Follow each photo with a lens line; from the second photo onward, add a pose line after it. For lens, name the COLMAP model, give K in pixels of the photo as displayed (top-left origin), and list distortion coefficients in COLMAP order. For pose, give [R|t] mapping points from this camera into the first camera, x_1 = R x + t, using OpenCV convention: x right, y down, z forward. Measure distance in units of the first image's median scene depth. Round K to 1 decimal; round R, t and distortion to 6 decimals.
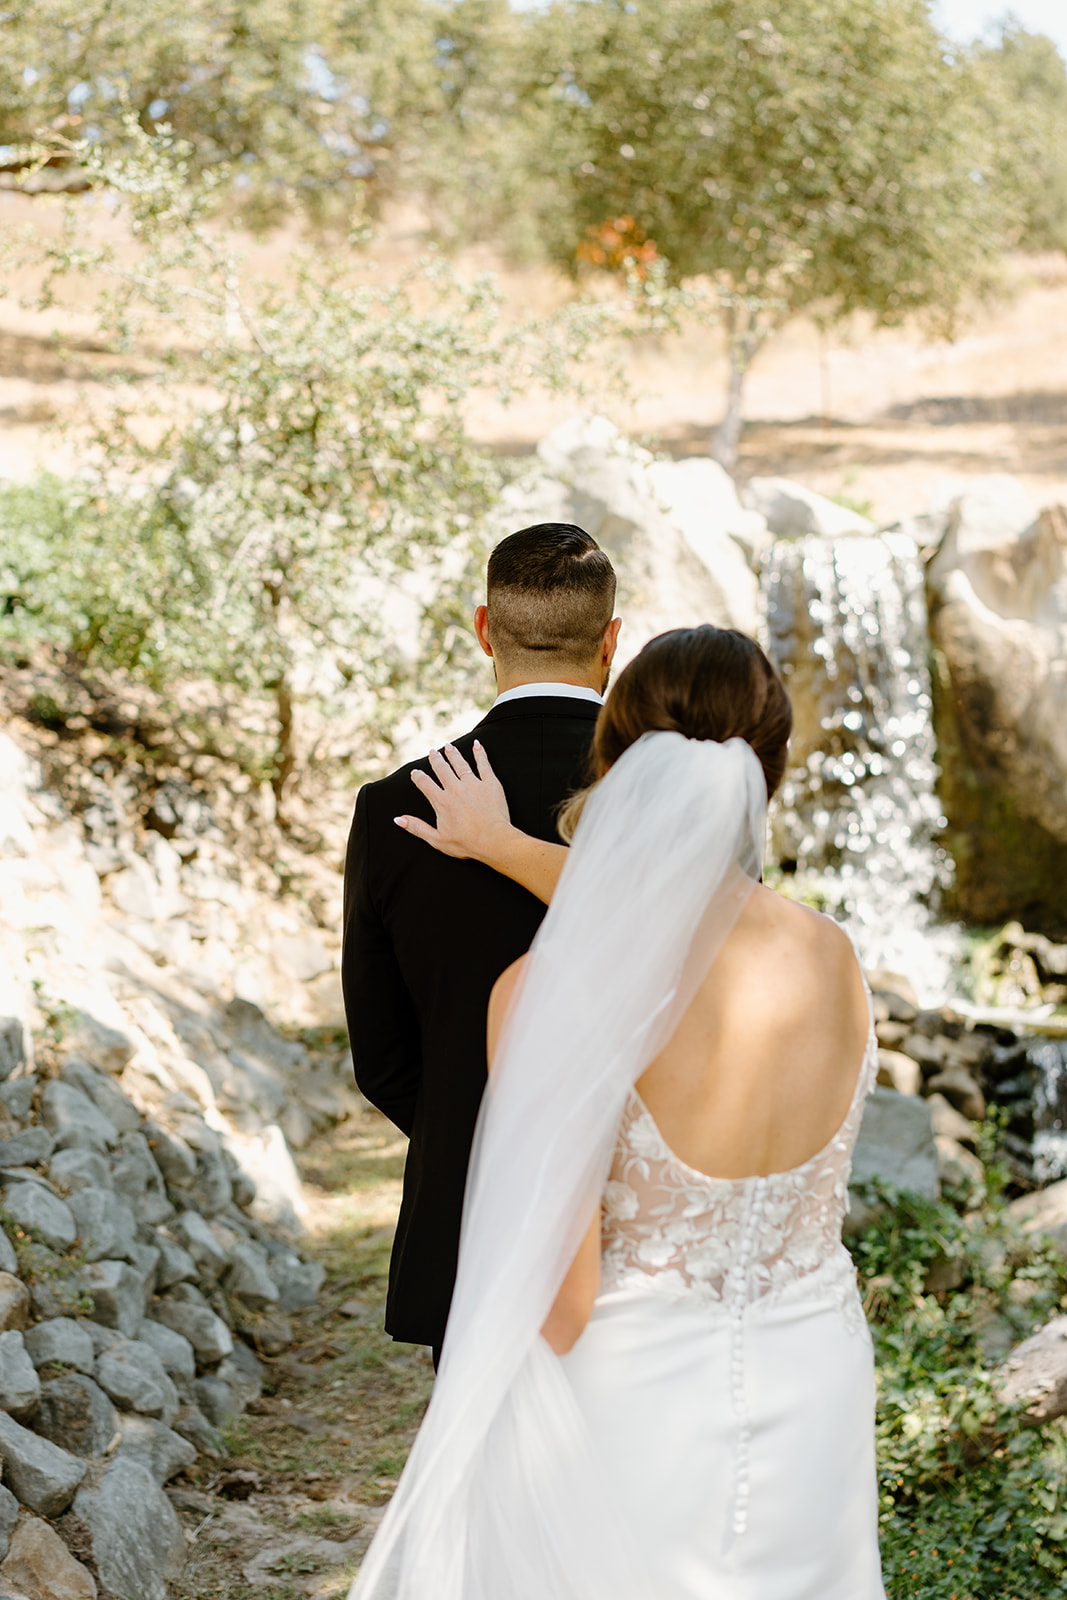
lens RADIAL K [[2468.8, 0, 485.4], [0, 2468.8, 818.6], [0, 0, 1]] dist [-0.038158, 0.000000]
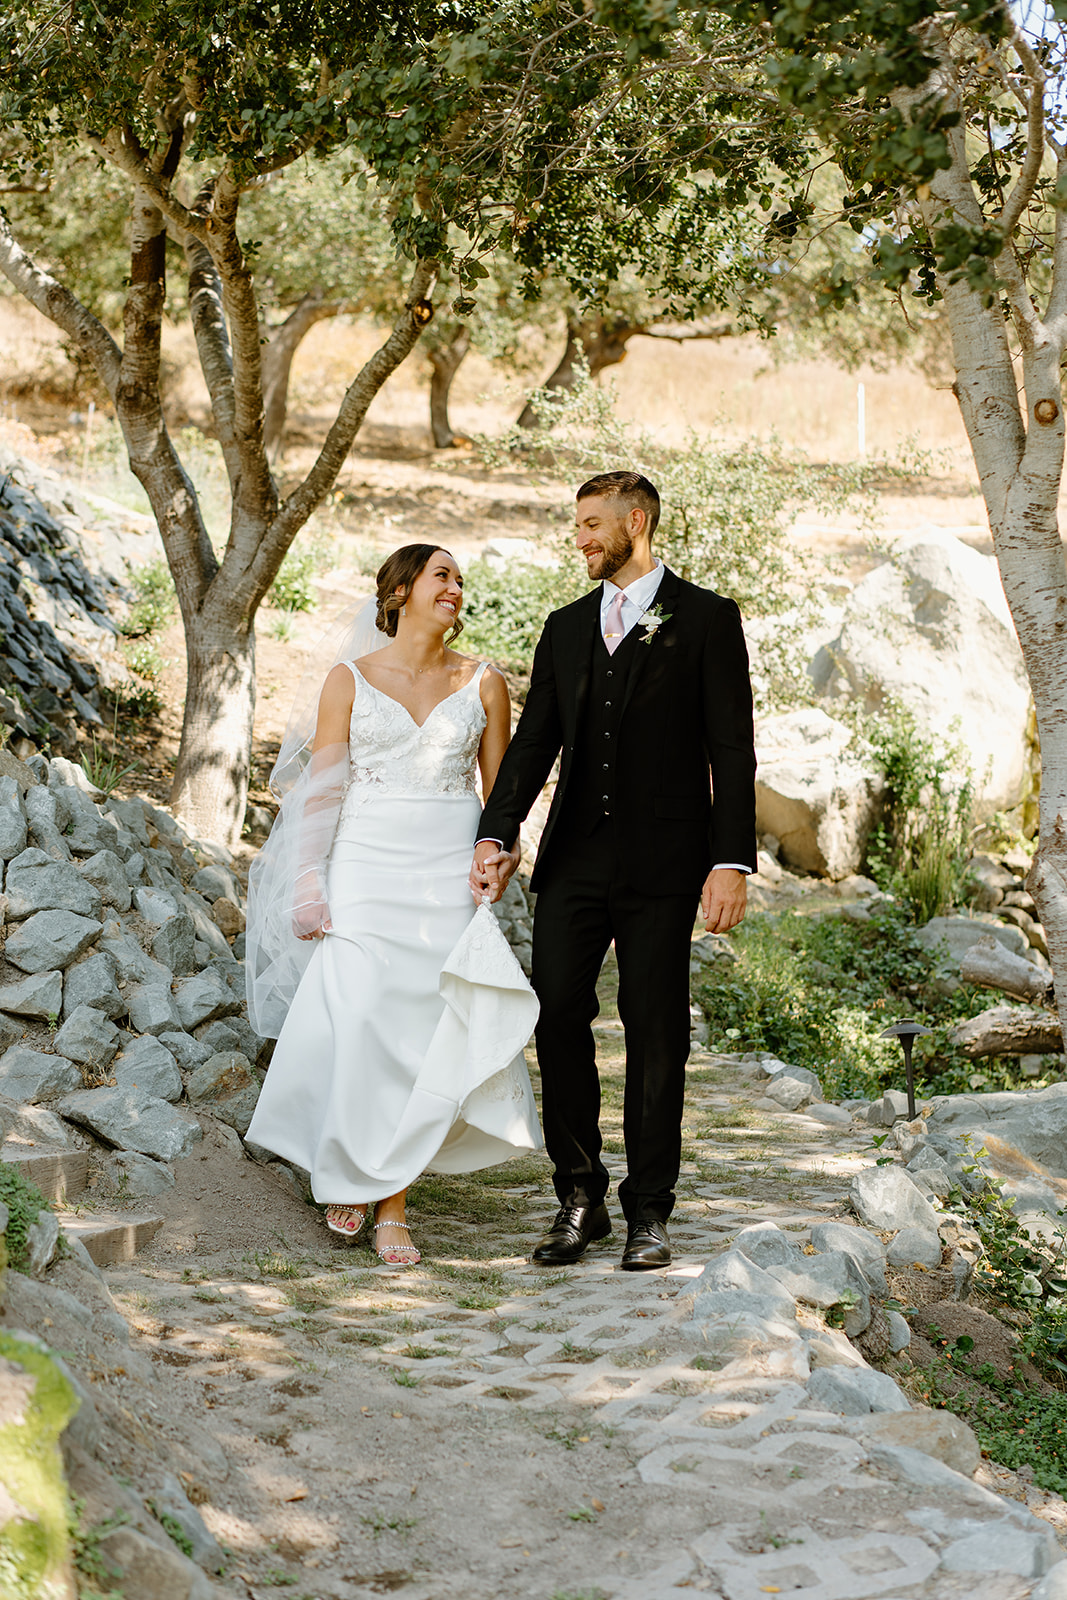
lens RADIAL K [[2468.8, 0, 532.9], [0, 2468.8, 799.5], [0, 0, 1]] dist [-0.038158, 0.000000]
pose [[0.962895, 0.016437, -0.269375, 0.222380], [-0.029321, 0.998607, -0.043877, 0.077330], [0.268279, 0.050148, 0.962035, -0.505243]]
